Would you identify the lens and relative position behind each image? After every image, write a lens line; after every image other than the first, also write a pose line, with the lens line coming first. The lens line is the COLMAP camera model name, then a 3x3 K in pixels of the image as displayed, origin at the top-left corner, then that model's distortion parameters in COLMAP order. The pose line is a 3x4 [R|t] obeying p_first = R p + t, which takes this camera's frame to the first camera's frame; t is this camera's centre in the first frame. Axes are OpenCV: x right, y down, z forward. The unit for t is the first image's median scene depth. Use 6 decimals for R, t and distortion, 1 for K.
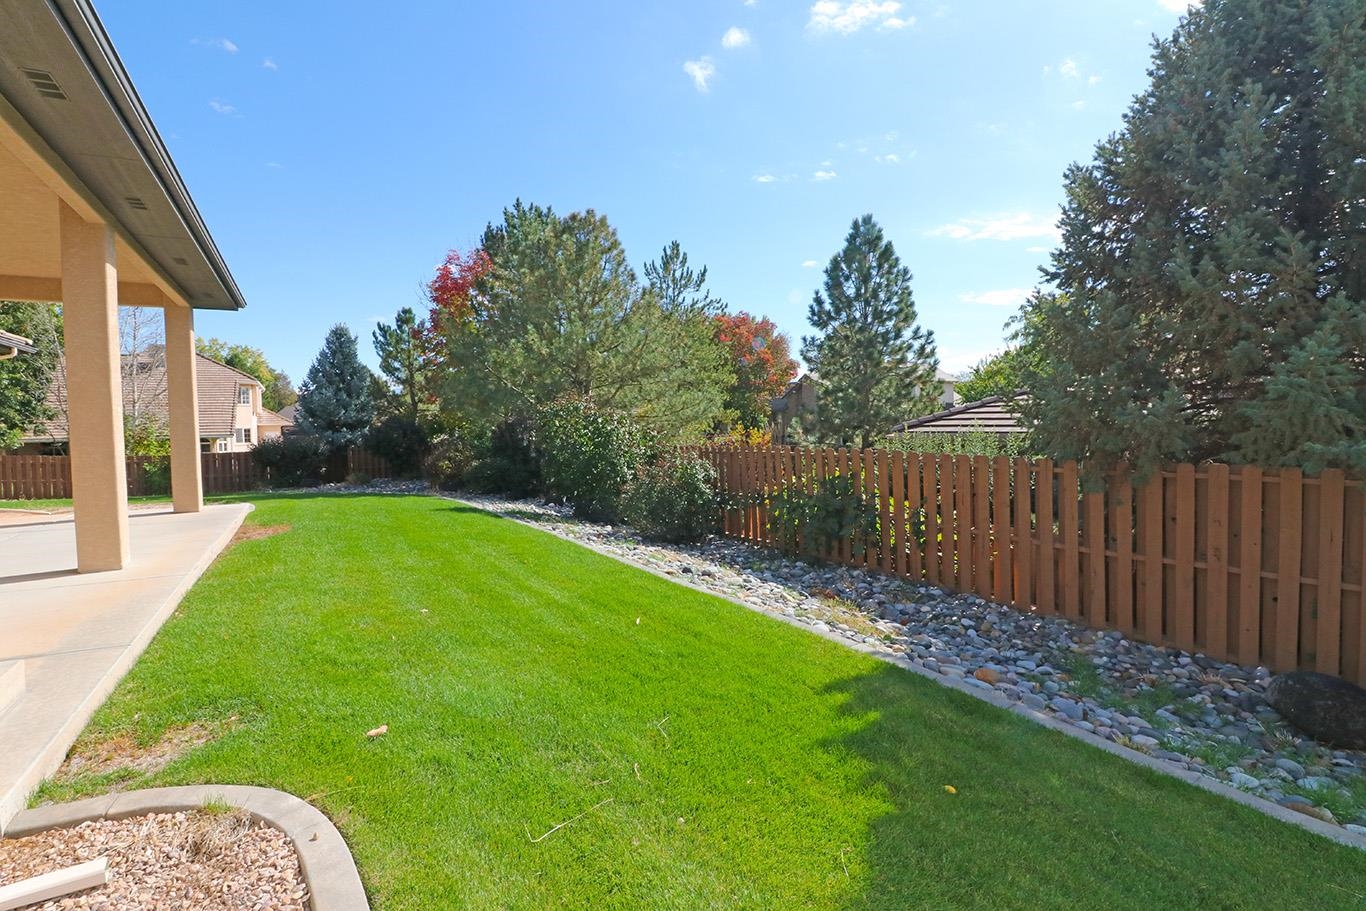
lens RADIAL K [[629.0, 0, 679.3], [0, 629.0, 448.6], [0, 0, 1]] dist [-0.000966, -0.012604]
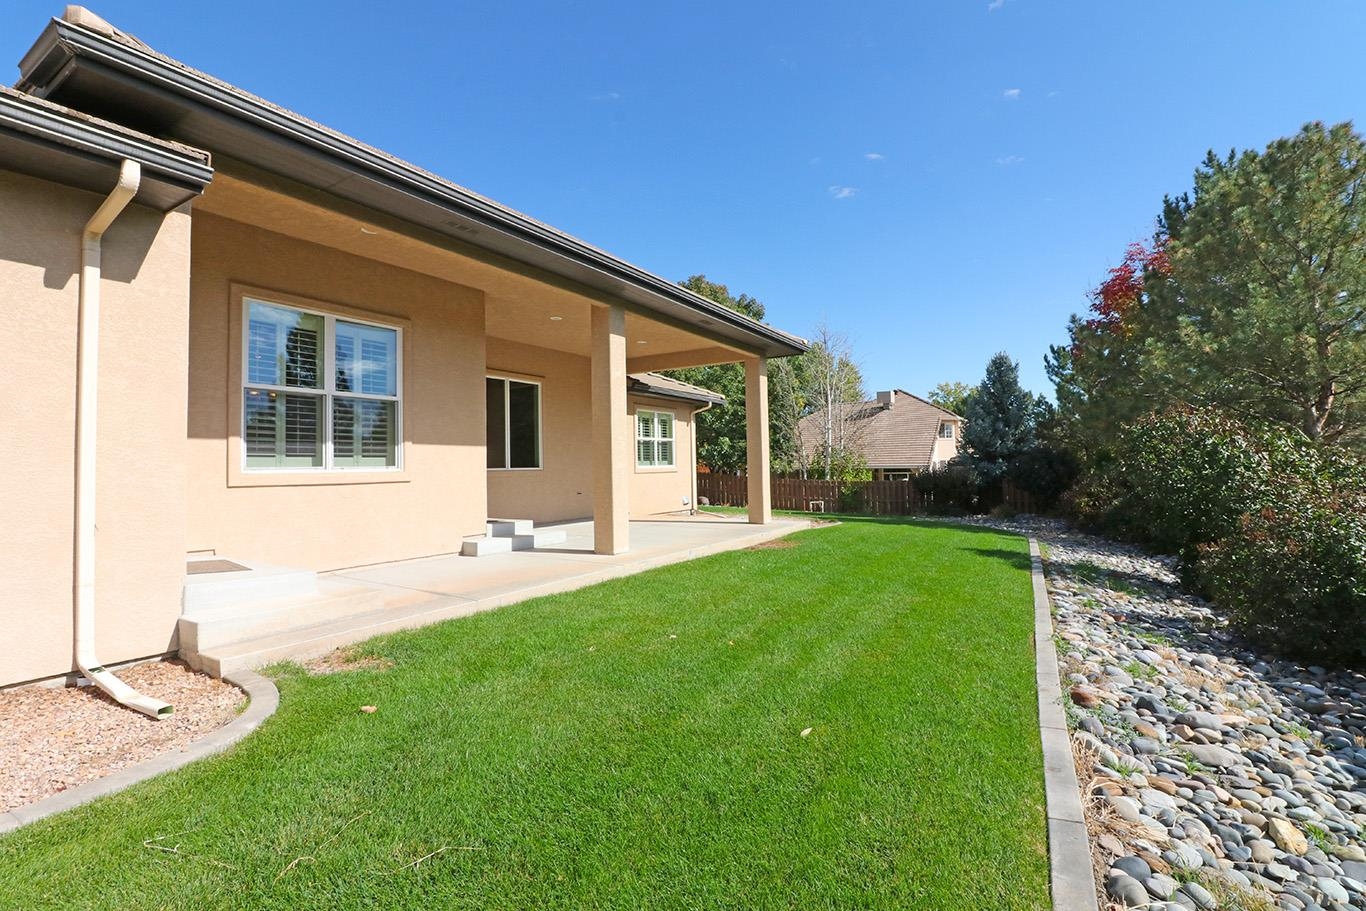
lens RADIAL K [[629.0, 0, 679.3], [0, 629.0, 448.6], [0, 0, 1]] dist [-0.000966, -0.012604]
pose [[0.468186, -0.016423, -0.883477, 0.098064], [-0.031650, 0.998874, -0.035341, 0.001144], [0.883063, 0.044508, 0.467139, 0.120477]]
